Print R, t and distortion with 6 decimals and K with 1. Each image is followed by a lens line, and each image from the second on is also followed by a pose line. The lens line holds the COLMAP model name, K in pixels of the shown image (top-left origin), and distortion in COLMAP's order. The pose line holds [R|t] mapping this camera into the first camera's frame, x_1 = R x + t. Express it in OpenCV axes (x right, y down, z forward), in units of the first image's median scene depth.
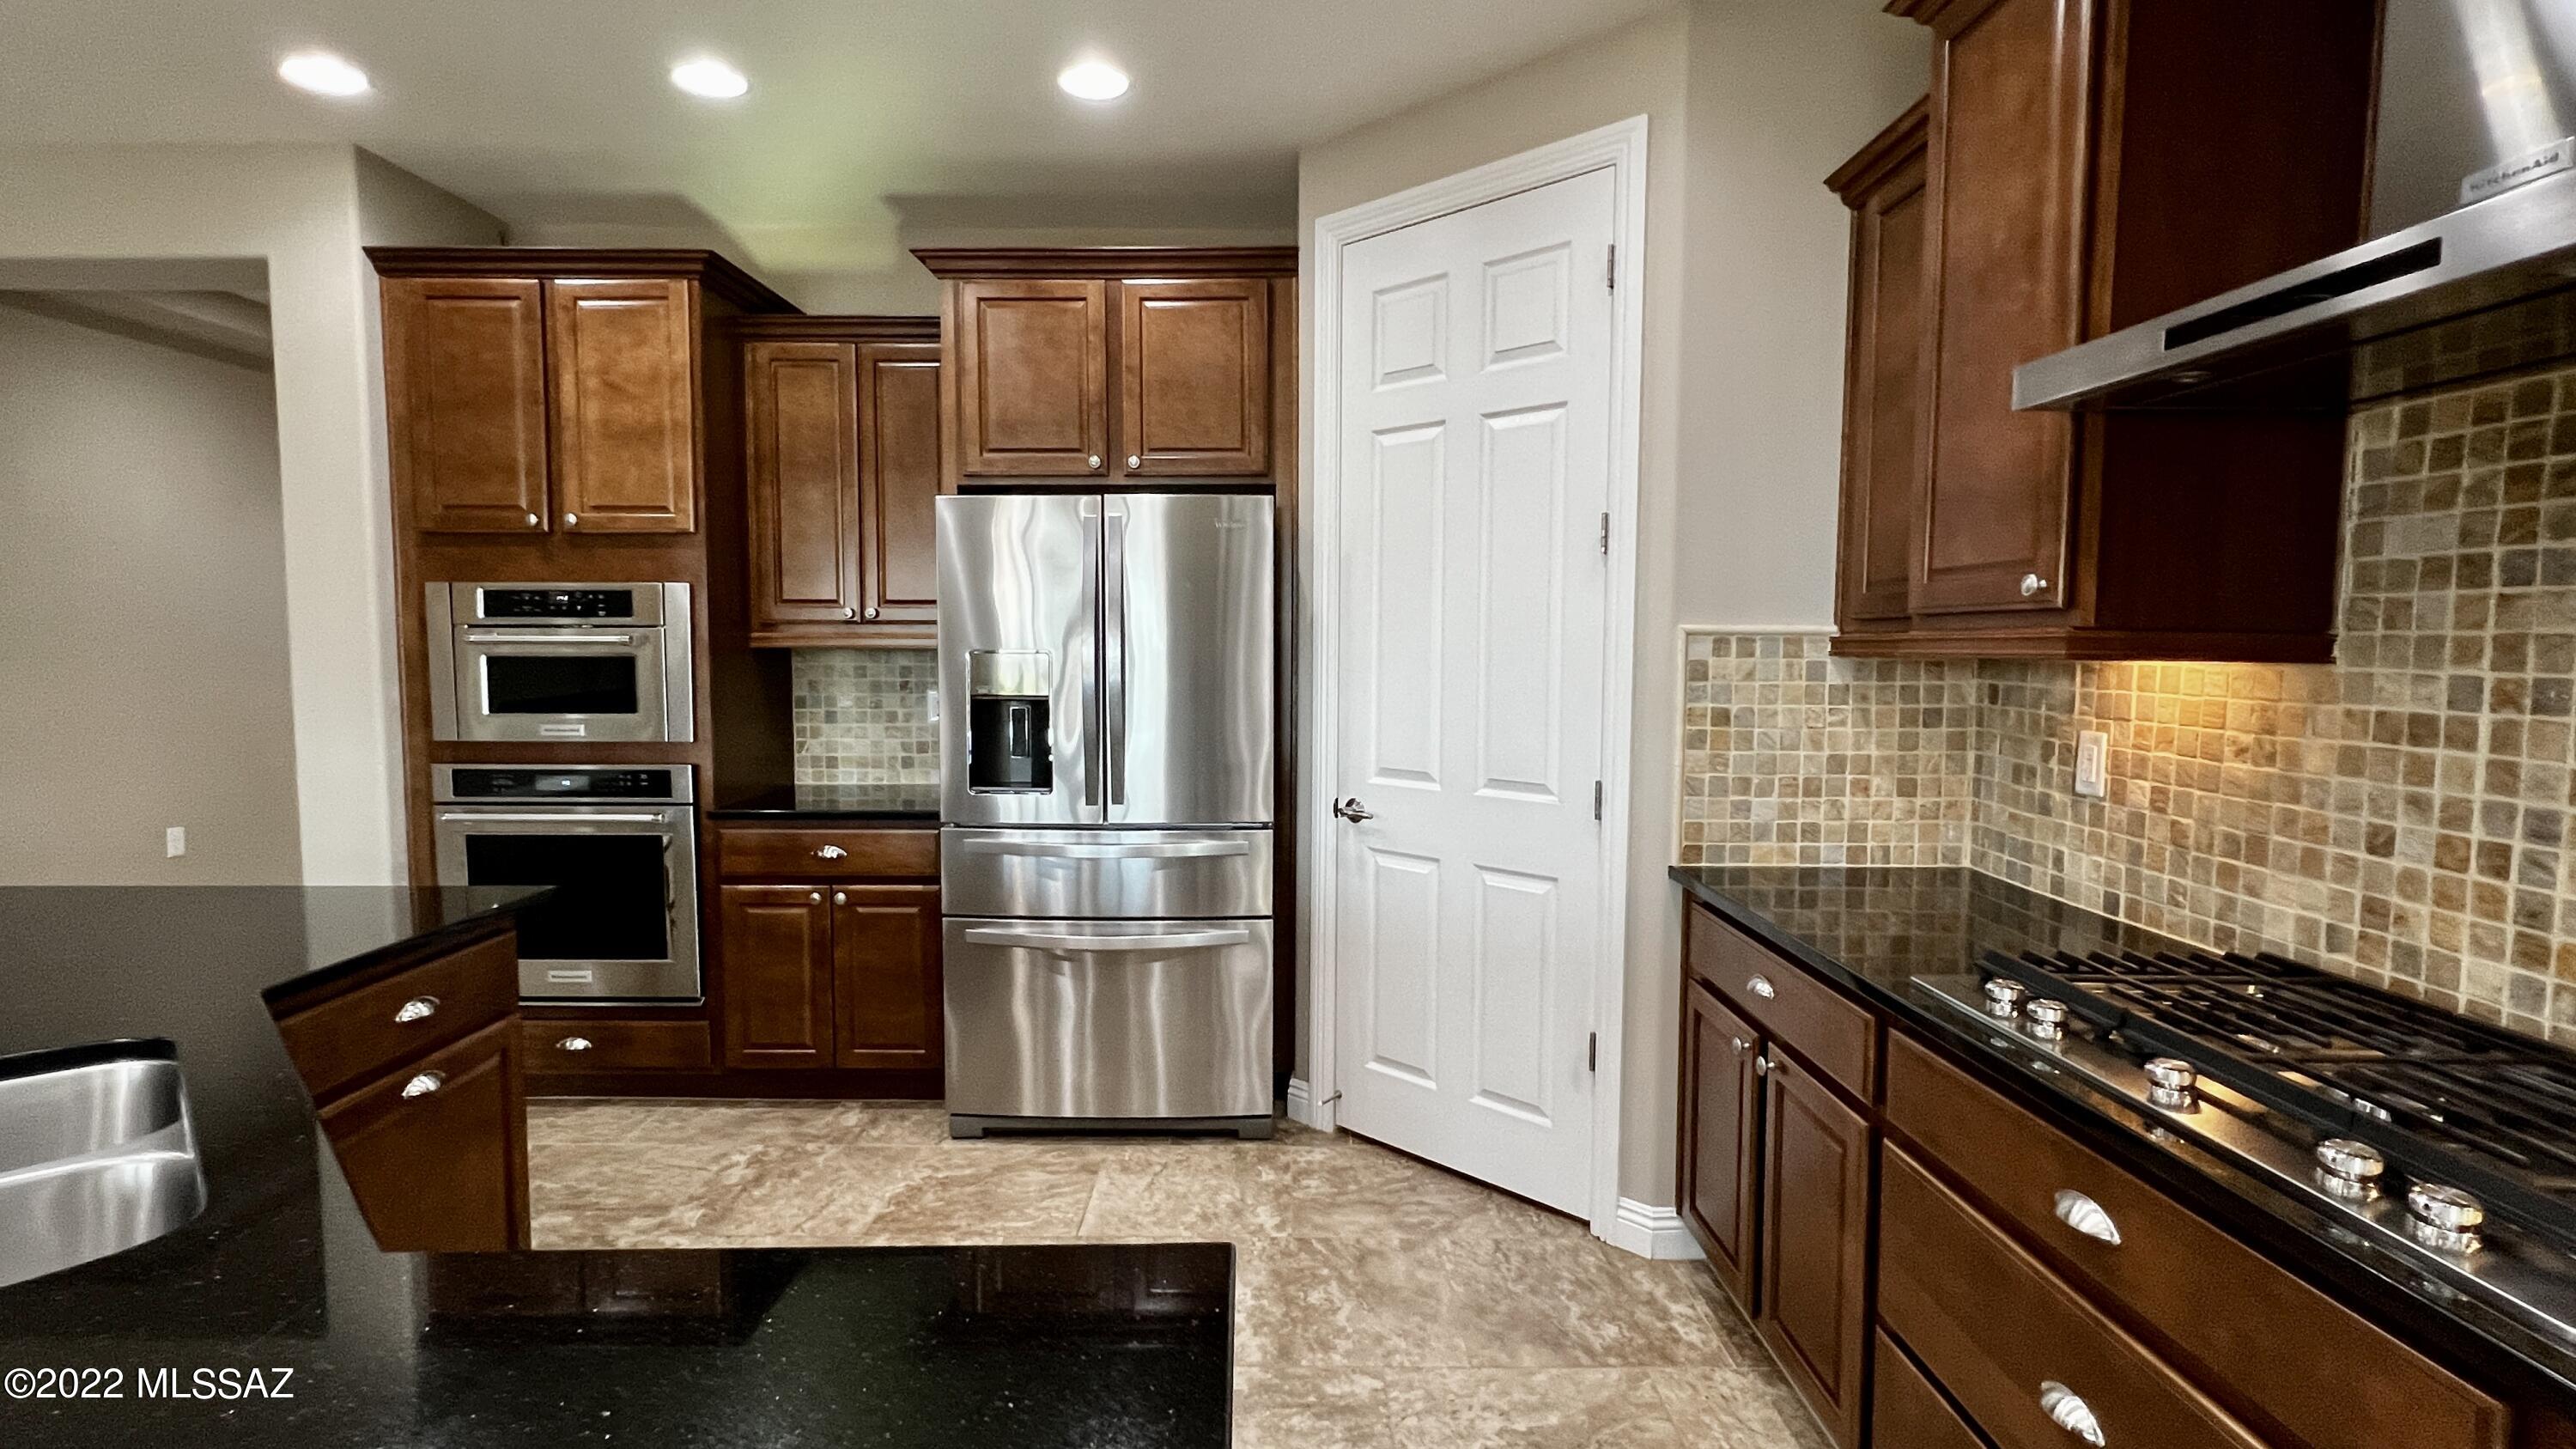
lens RADIAL K [[1211.5, 0, 1277.2], [0, 1211.5, 722.8], [0, 0, 1]] dist [-0.000468, 0.000032]
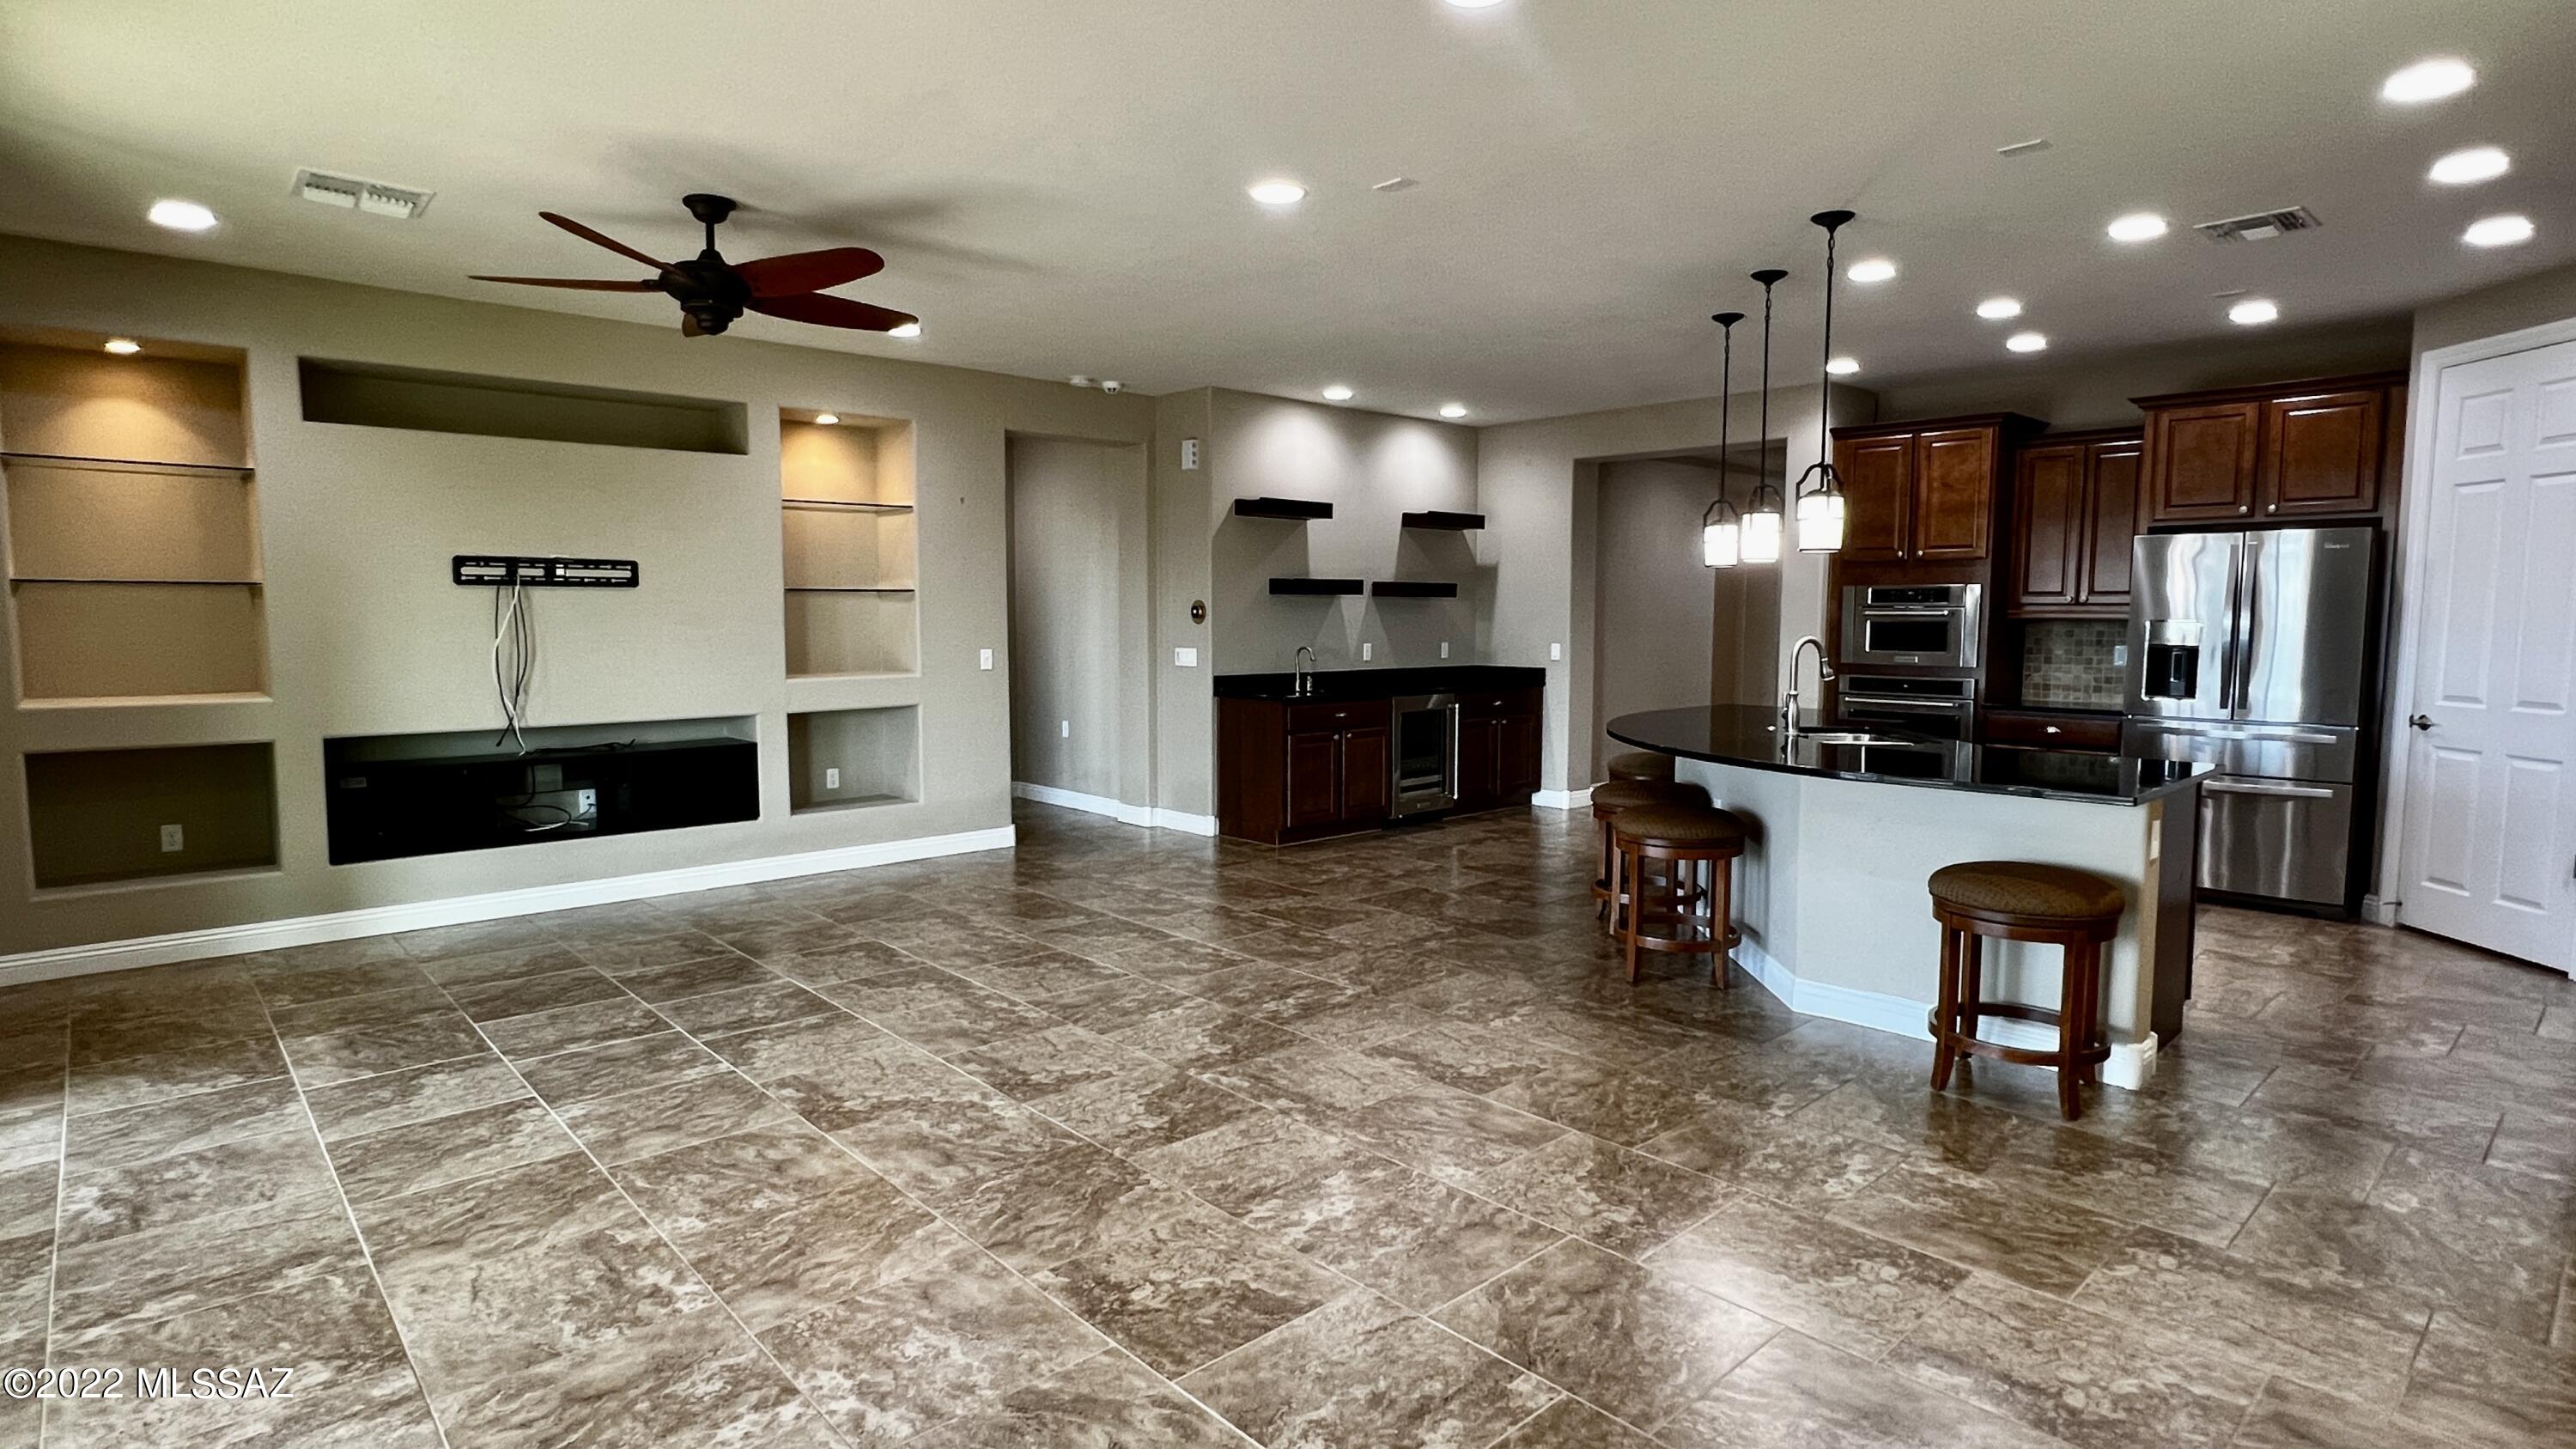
lens RADIAL K [[1292.4, 0, 1282.5], [0, 1292.4, 720.8], [0, 0, 1]] dist [-0.001350, -0.000305]
pose [[0.680719, 0.062116, -0.729906, 0.278177], [-0.053516, 0.997953, 0.035018, 0.090792], [0.730587, 0.015224, 0.682650, -1.246090]]
